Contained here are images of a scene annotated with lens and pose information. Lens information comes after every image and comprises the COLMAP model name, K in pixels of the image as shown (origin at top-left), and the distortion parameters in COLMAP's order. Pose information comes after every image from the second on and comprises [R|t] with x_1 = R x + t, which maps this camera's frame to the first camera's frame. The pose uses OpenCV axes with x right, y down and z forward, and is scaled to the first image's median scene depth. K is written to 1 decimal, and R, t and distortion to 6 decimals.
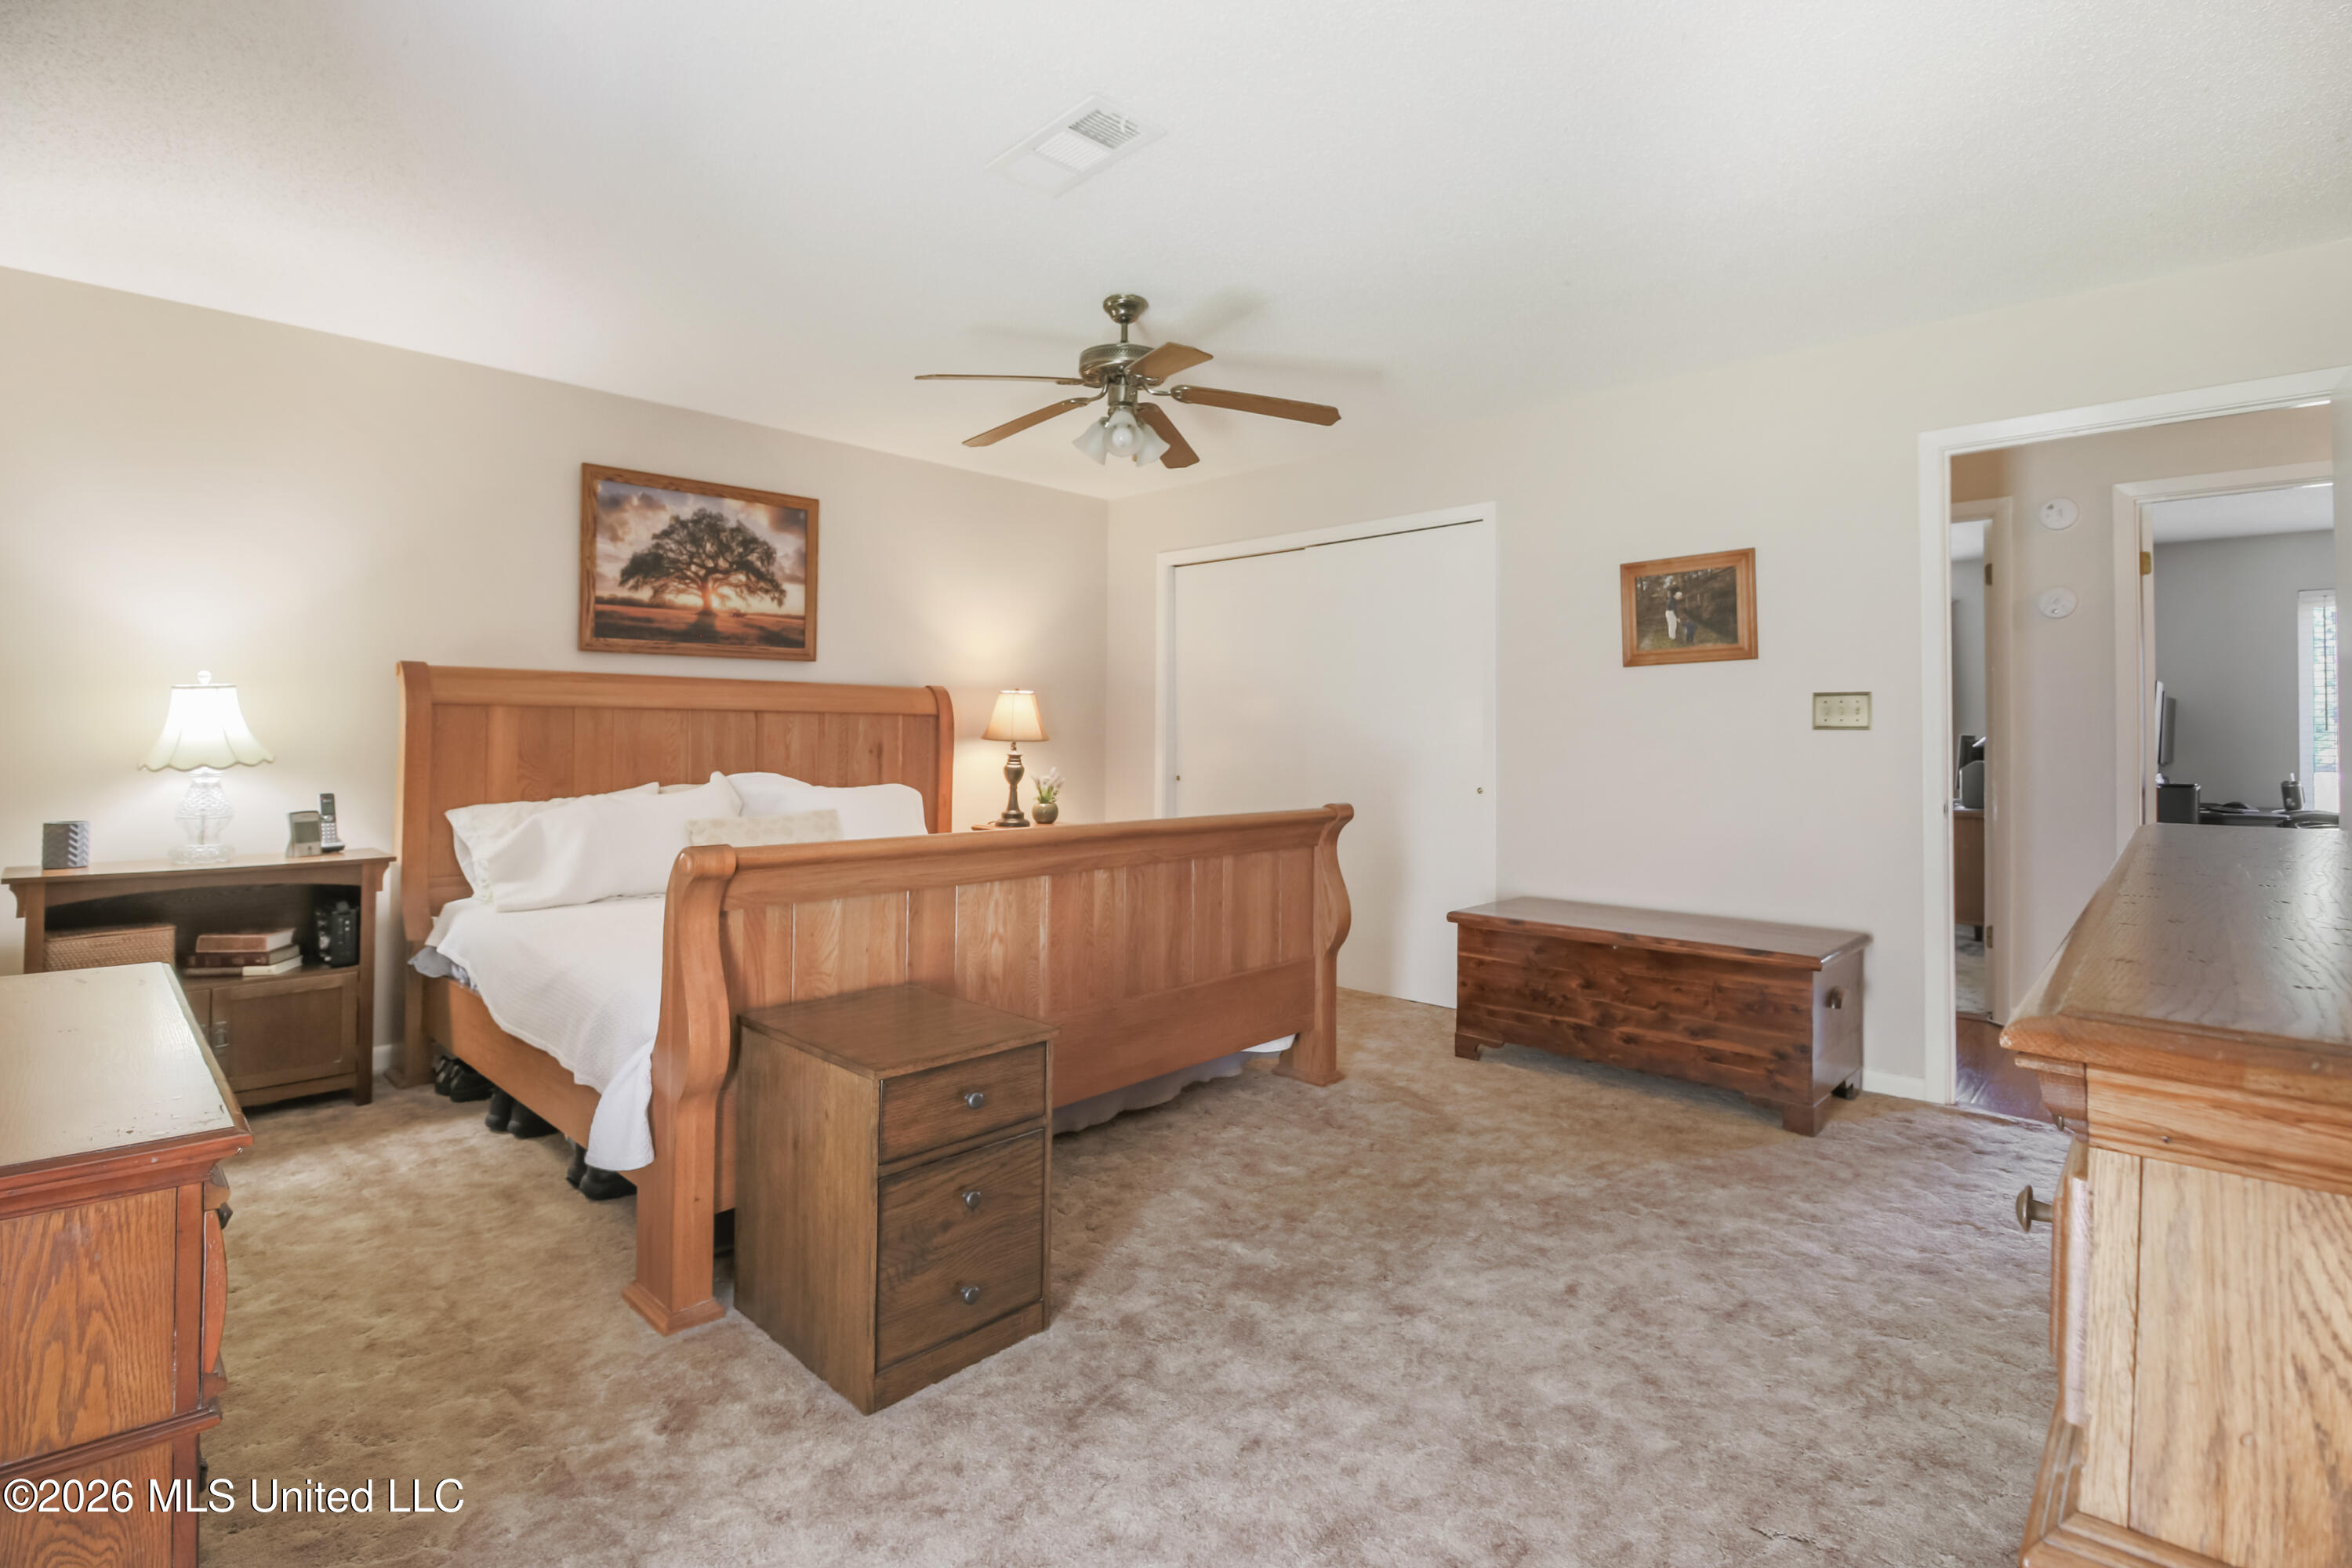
lens RADIAL K [[1094.6, 0, 1176.3], [0, 1094.6, 760.8], [0, 0, 1]] dist [-0.001510, -0.010371]
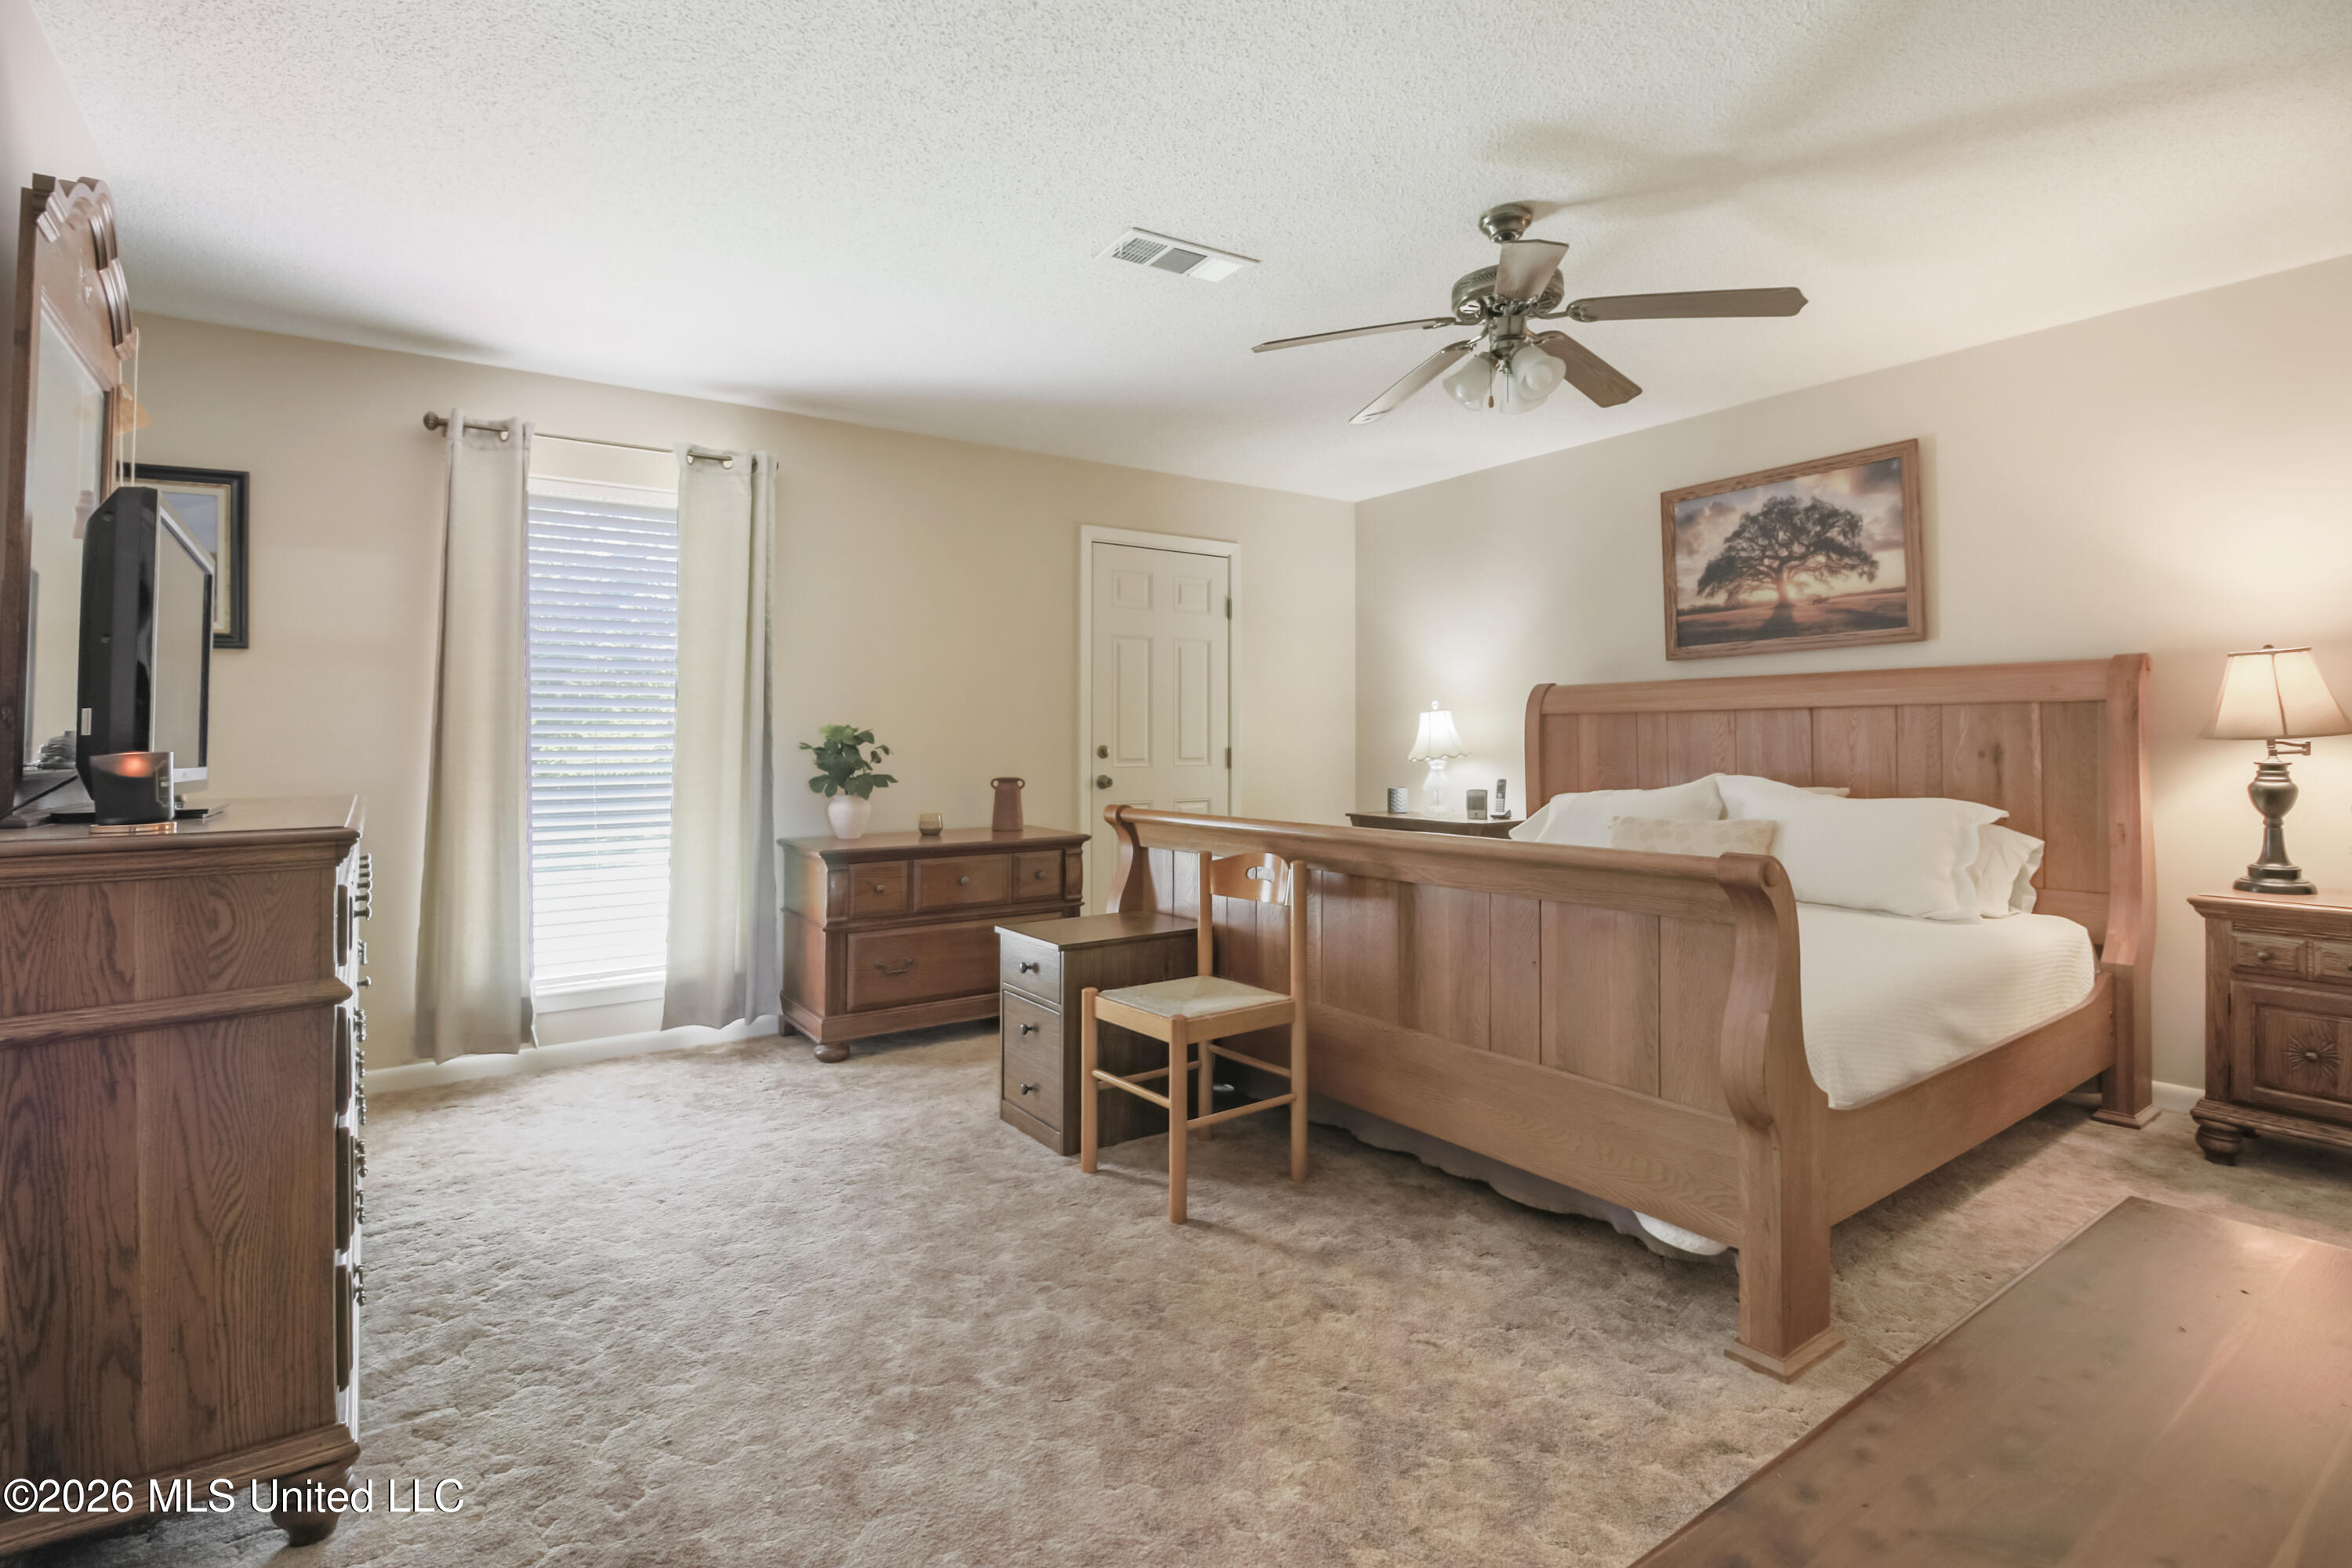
lens RADIAL K [[1117.9, 0, 1184.2], [0, 1117.9, 736.1], [0, 0, 1]] dist [-0.002466, -0.000314]
pose [[-0.187653, -0.007855, -0.982204, 0.618004], [-0.014245, 0.999885, -0.005275, -0.010396], [0.982132, 0.013002, -0.187743, 0.683597]]
